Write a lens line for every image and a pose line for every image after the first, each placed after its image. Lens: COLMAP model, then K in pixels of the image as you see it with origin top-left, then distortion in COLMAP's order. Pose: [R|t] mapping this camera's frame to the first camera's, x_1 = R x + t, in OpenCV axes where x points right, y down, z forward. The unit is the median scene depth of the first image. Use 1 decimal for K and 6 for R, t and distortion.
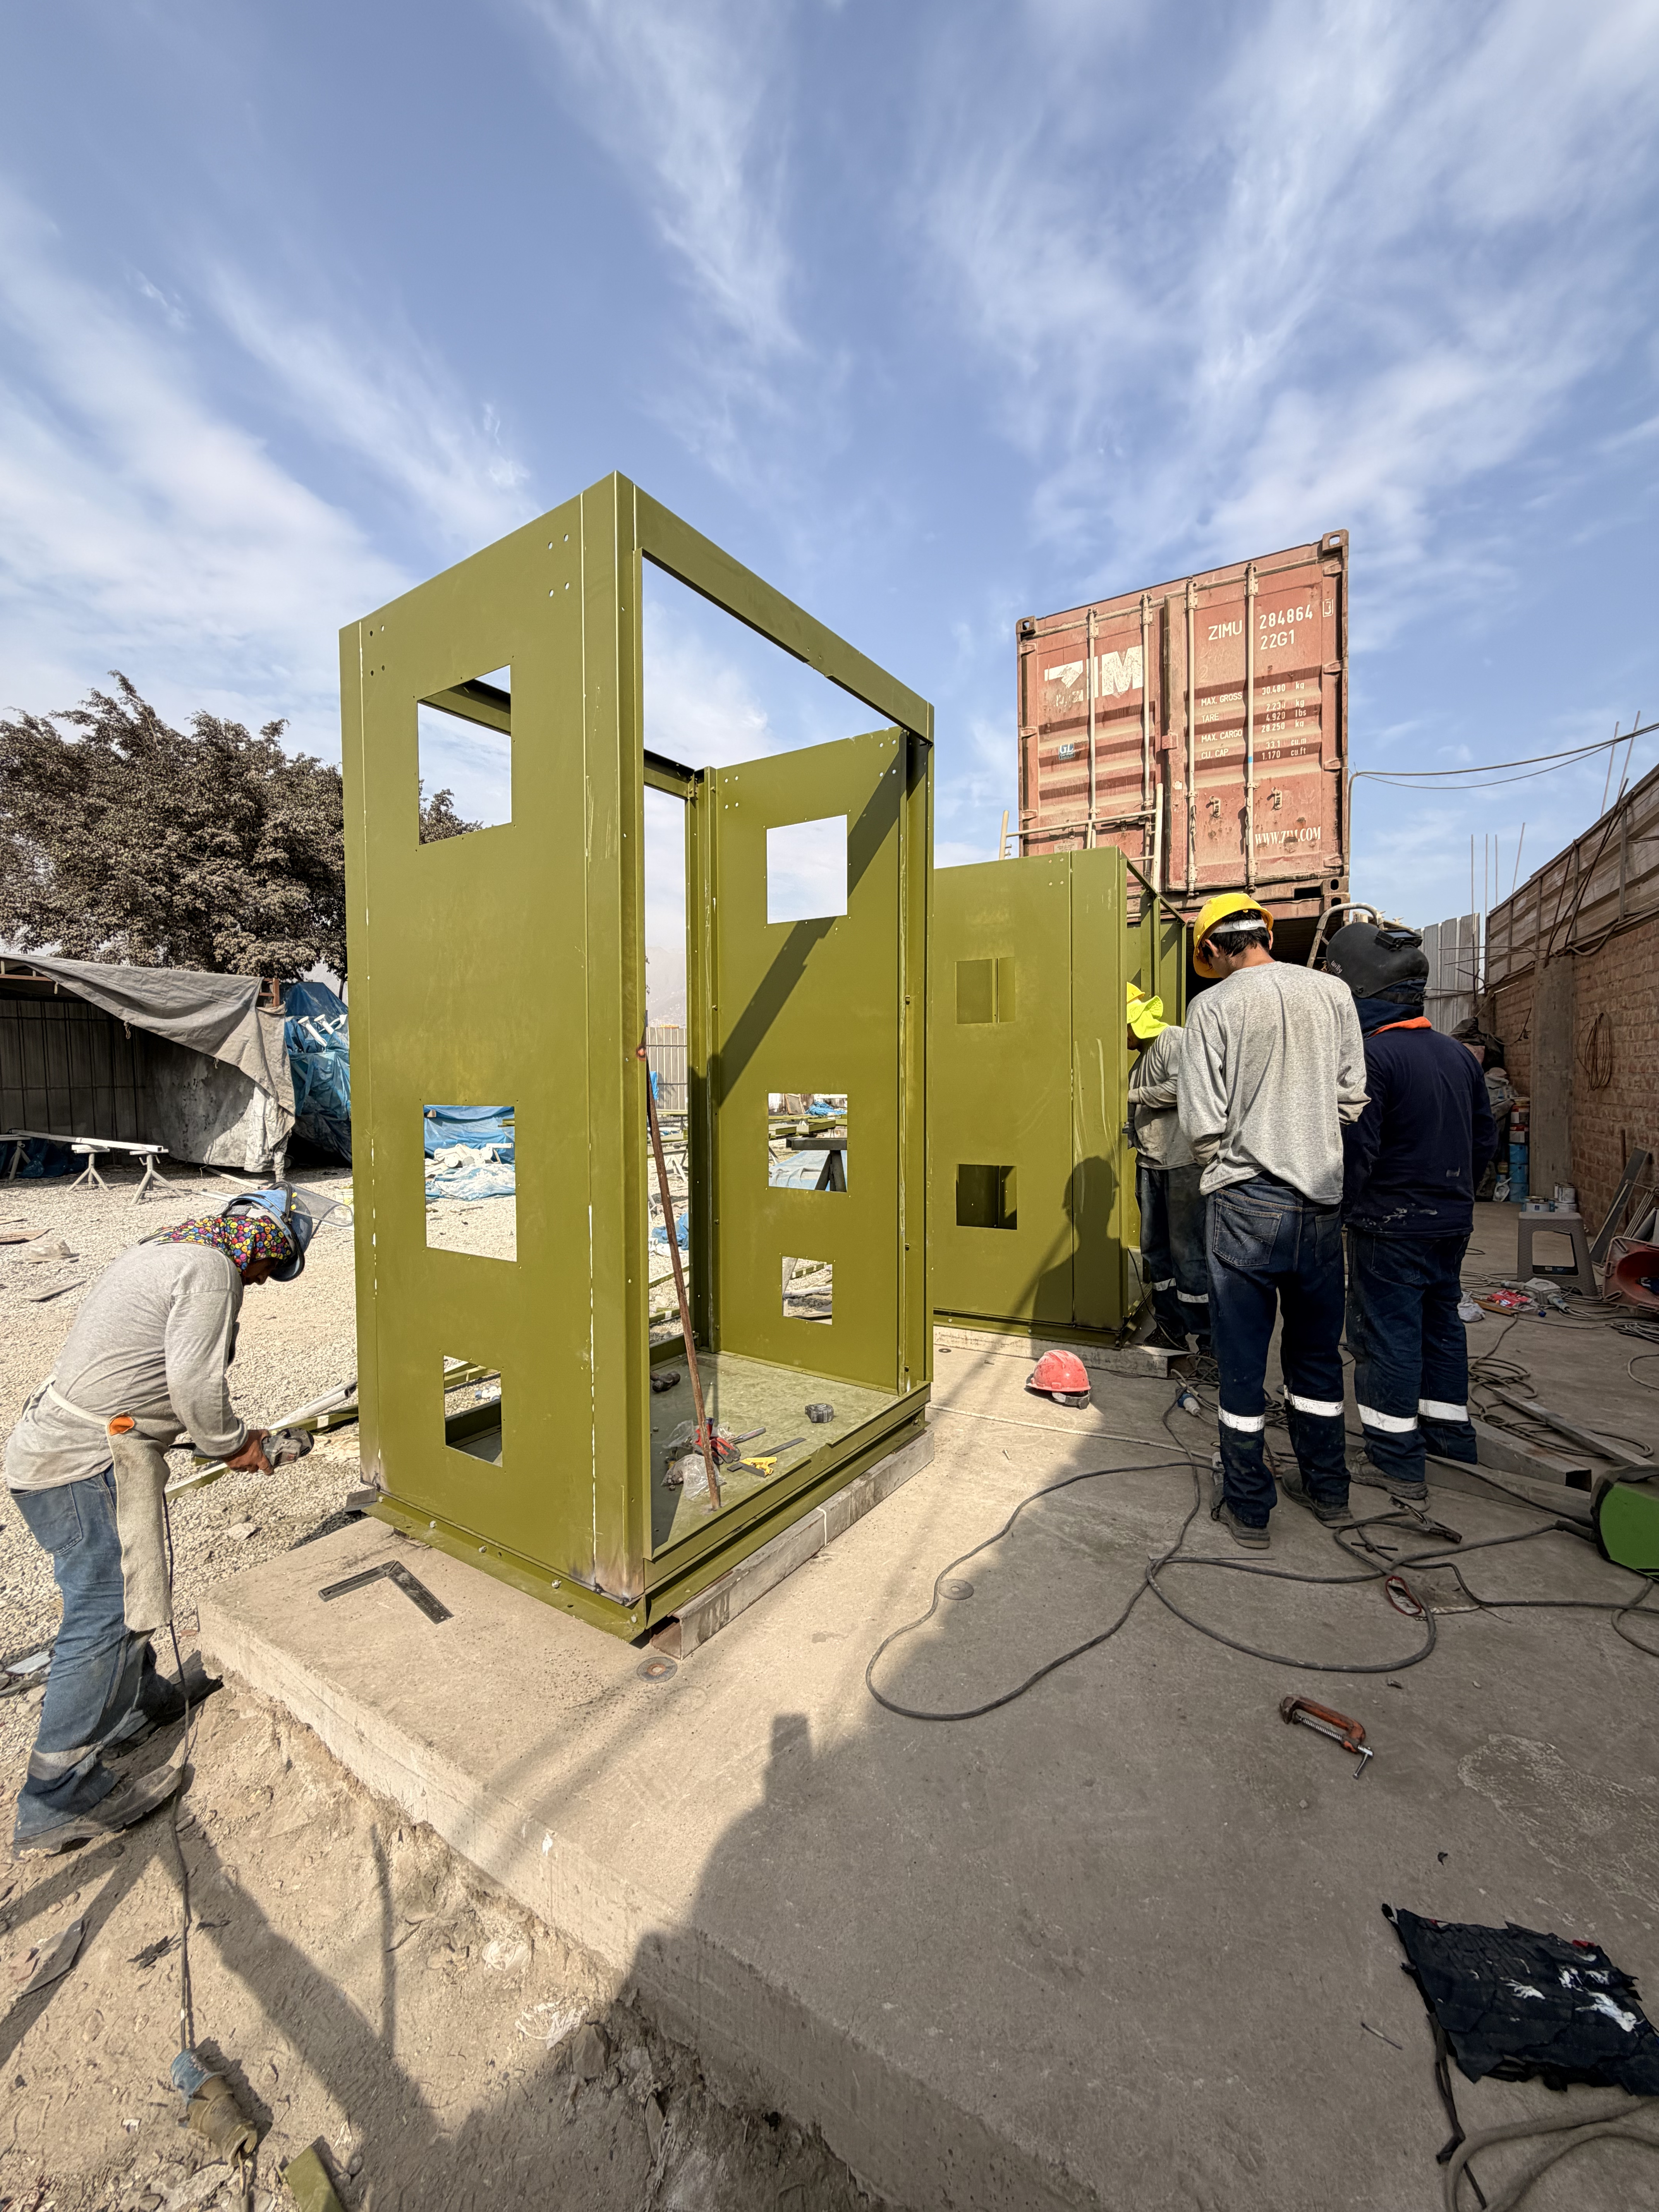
lens RADIAL K [[879.4, 0, 829.5], [0, 879.4, 1106.0], [0, 0, 1]] dist [0.008122, 0.000133]
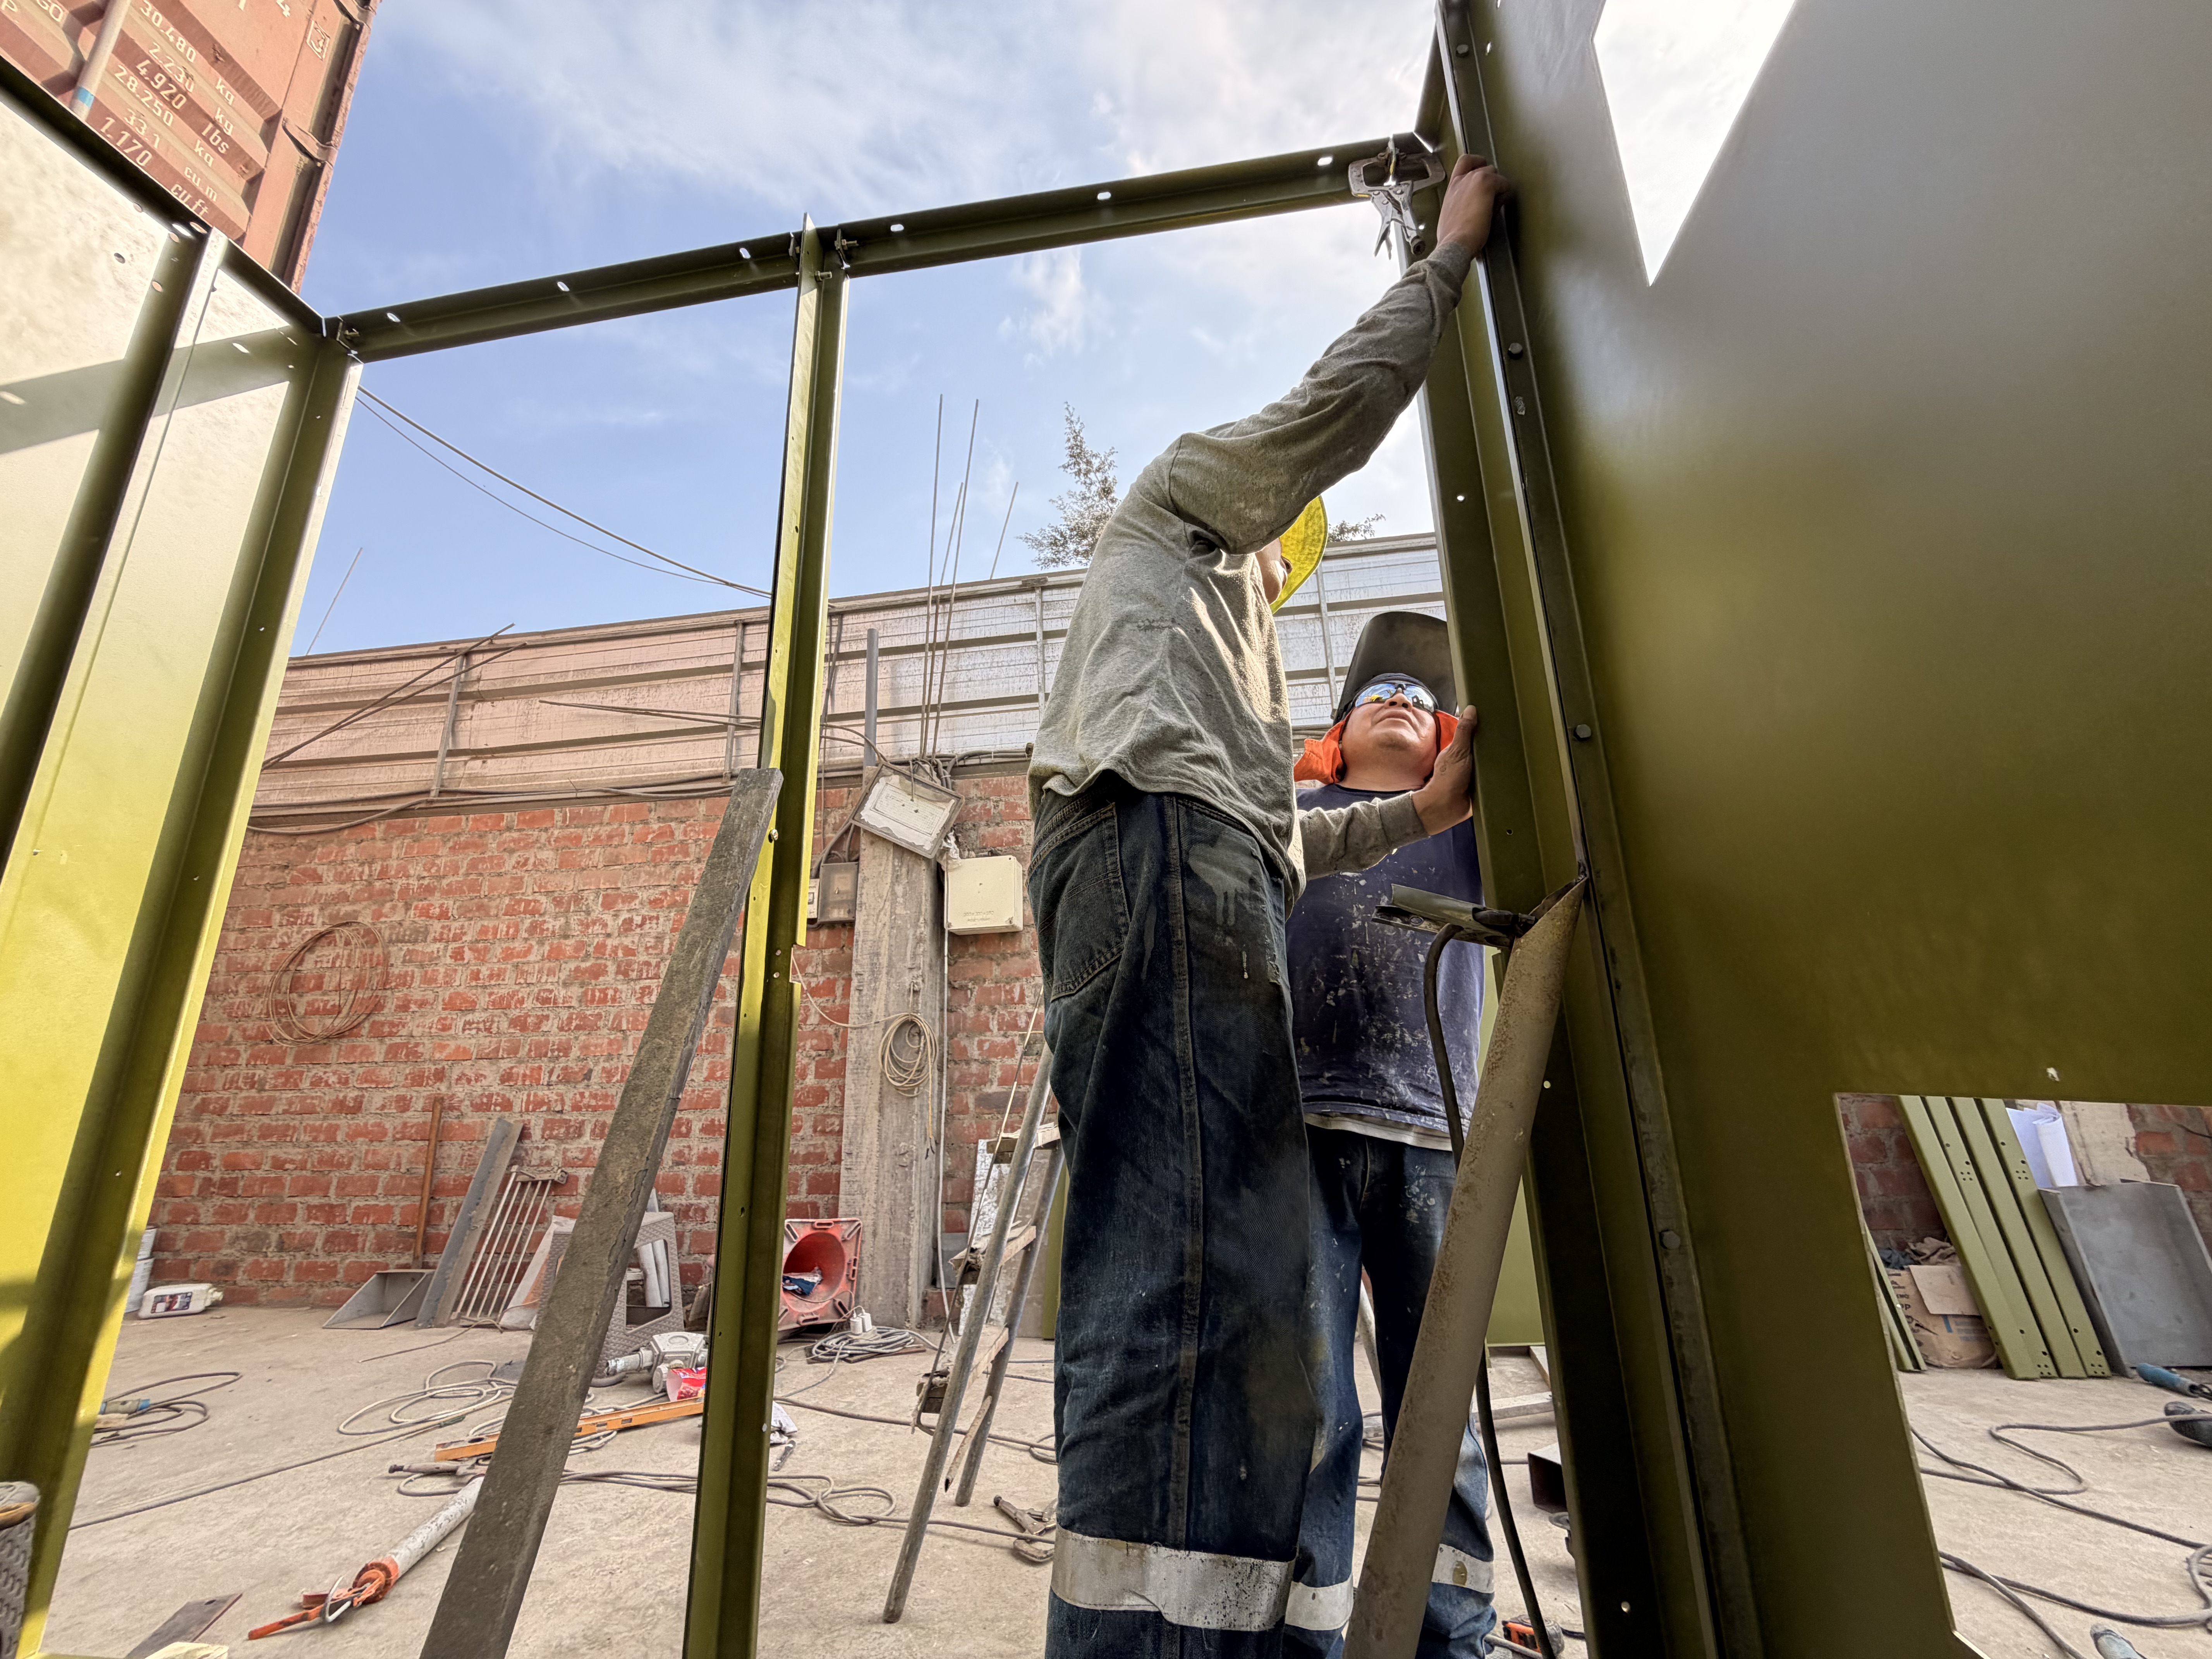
lens RADIAL K [[879.1, 0, 1096.5], [0, 879.1, 834.0], [0, 0, 1]] dist [-0.000017, 0.000204]
pose [[-0.346384, 0.261820, 0.900815, 0.161883], [0.049183, 0.964010, -0.261276, 0.078642], [-0.936803, -0.046197, -0.346795, 1.690814]]
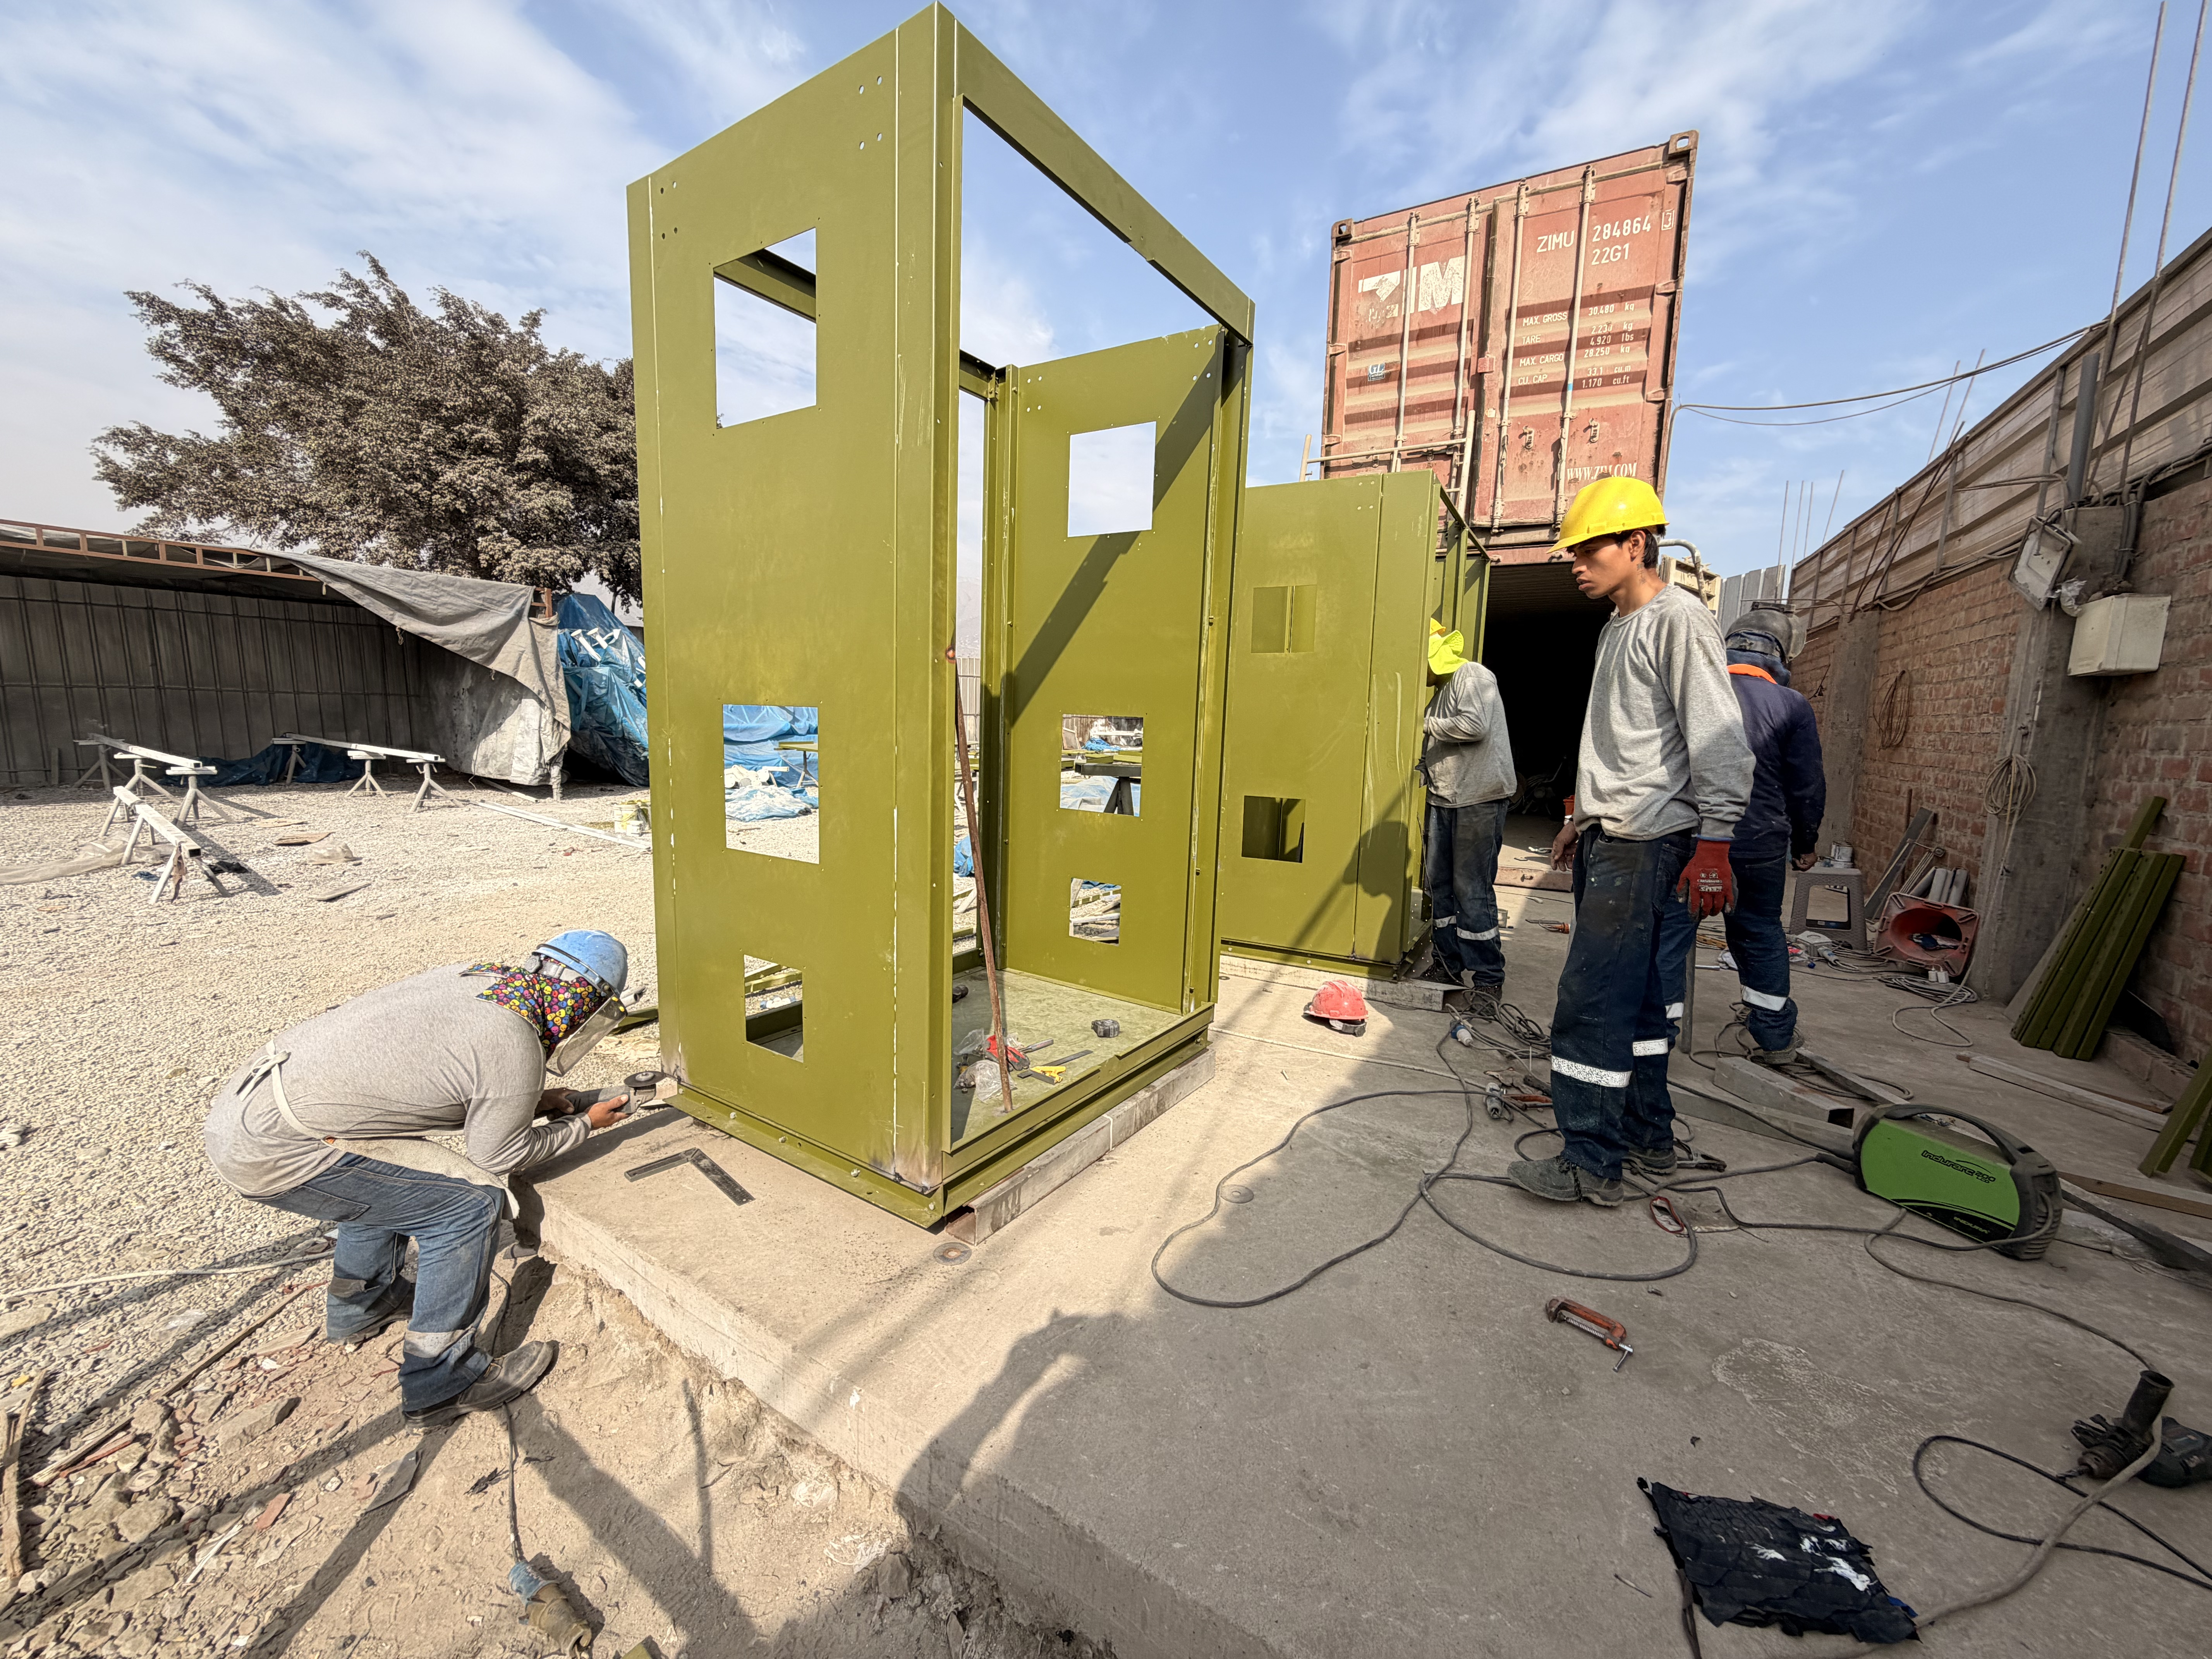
lens RADIAL K [[879.4, 0, 1103.1], [0, 879.4, 830.9], [0, 0, 1]] dist [0.008122, 0.000133]
pose [[0.999297, 0.037473, 0.001366, -0.023244], [-0.037423, 0.994340, 0.099437, 0.018407], [0.002368, -0.099418, 0.995043, 0.005953]]
